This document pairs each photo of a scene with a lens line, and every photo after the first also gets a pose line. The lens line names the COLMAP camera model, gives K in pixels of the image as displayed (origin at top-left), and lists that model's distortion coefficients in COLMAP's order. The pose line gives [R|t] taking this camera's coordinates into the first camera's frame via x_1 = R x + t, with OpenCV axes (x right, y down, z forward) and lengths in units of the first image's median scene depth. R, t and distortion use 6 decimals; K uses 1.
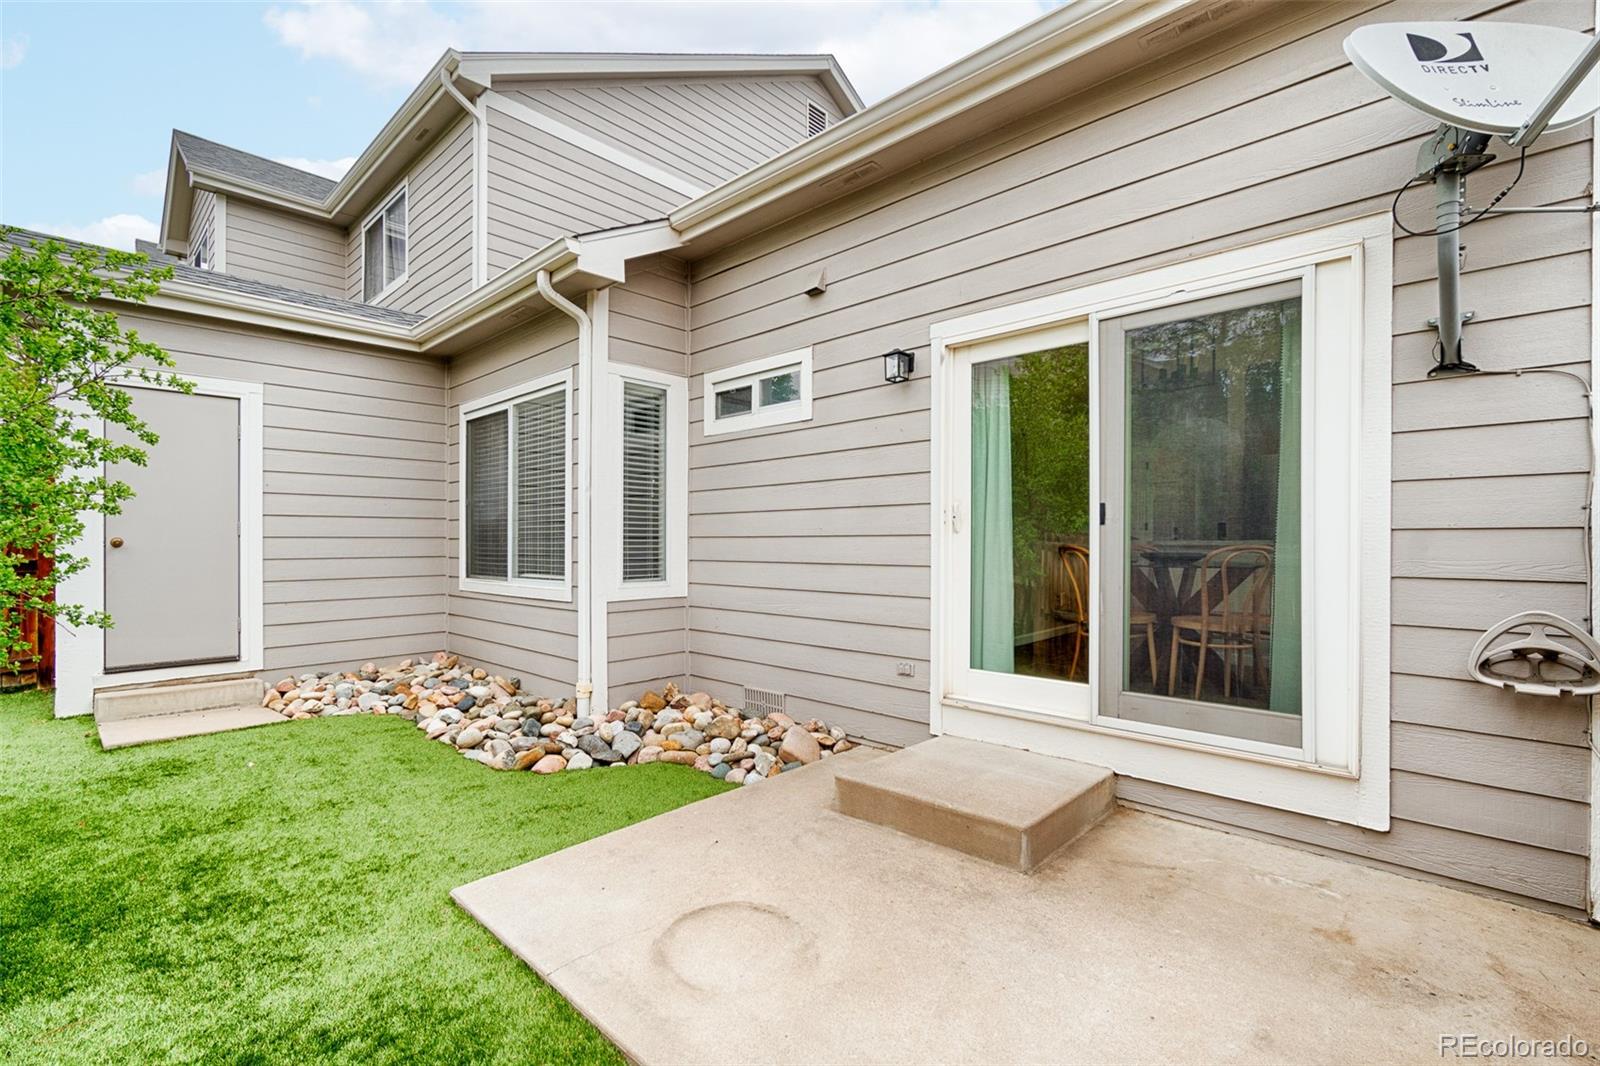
lens RADIAL K [[696.6, 0, 791.0], [0, 696.6, 522.7], [0, 0, 1]] dist [0.000410, 0.000050]
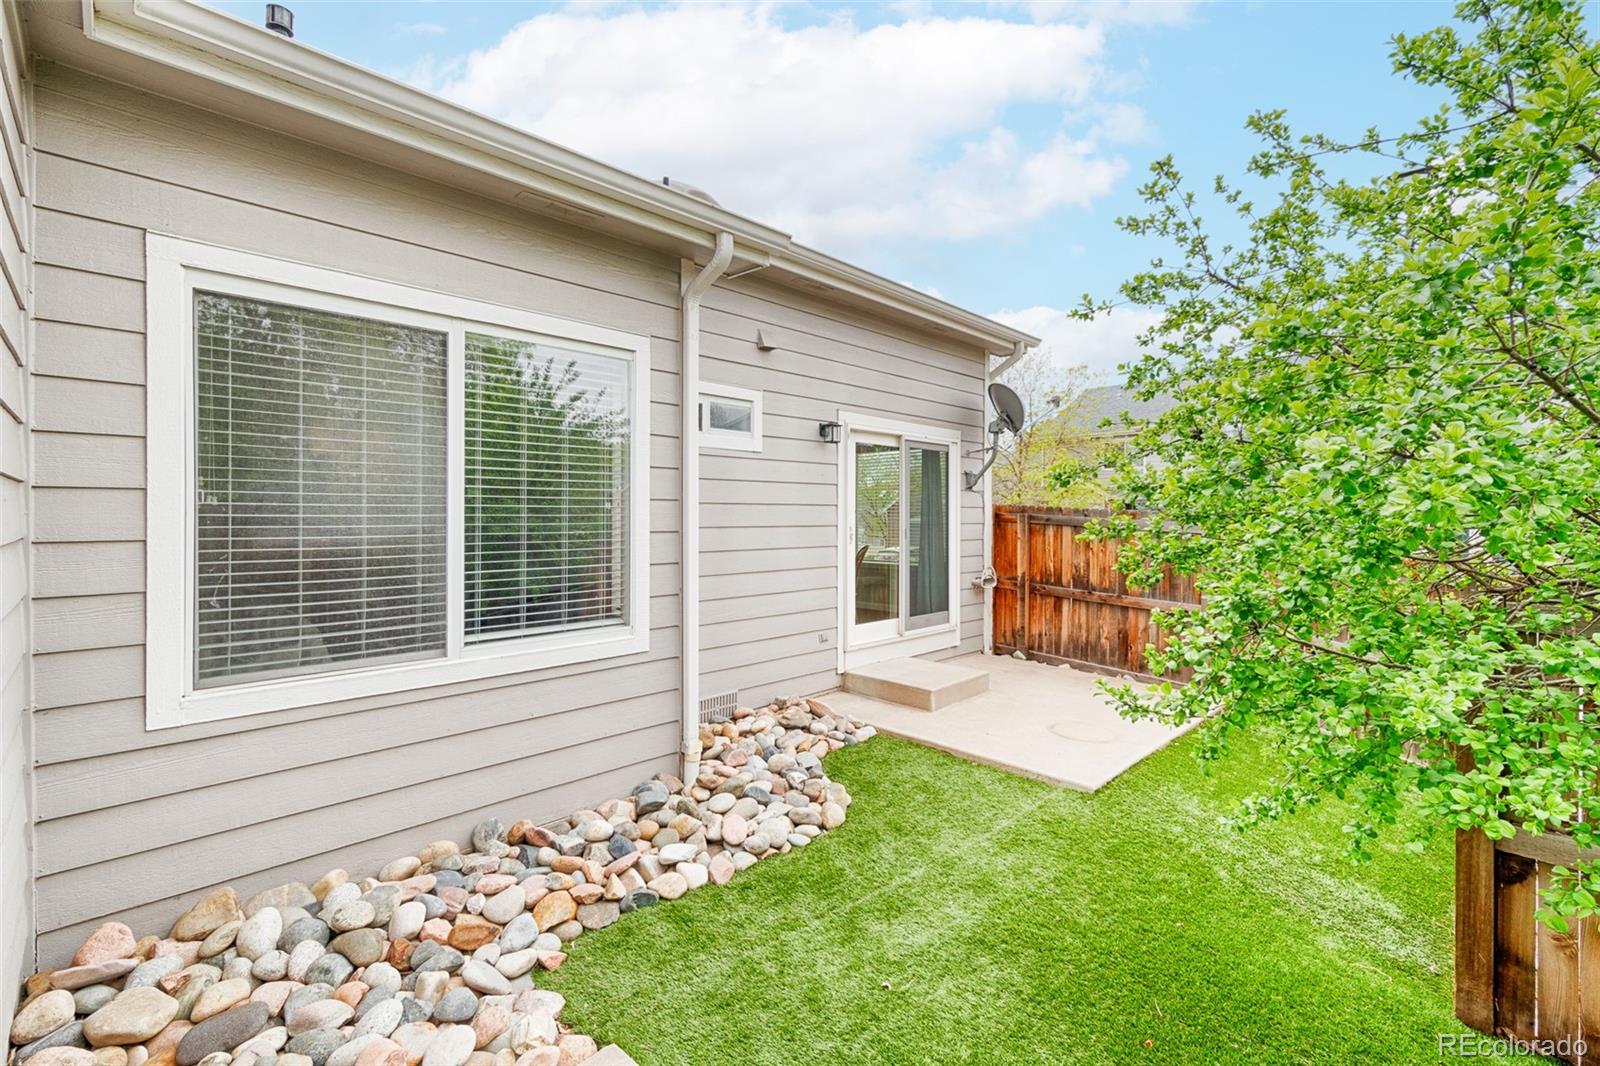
lens RADIAL K [[696.6, 0, 791.0], [0, 696.6, 522.7], [0, 0, 1]] dist [0.000410, 0.000050]
pose [[0.039392, -0.023786, 0.998941, -1.282218], [-0.039765, 0.998887, 0.025353, -0.067749], [-0.998432, -0.040721, 0.038403, 0.997678]]
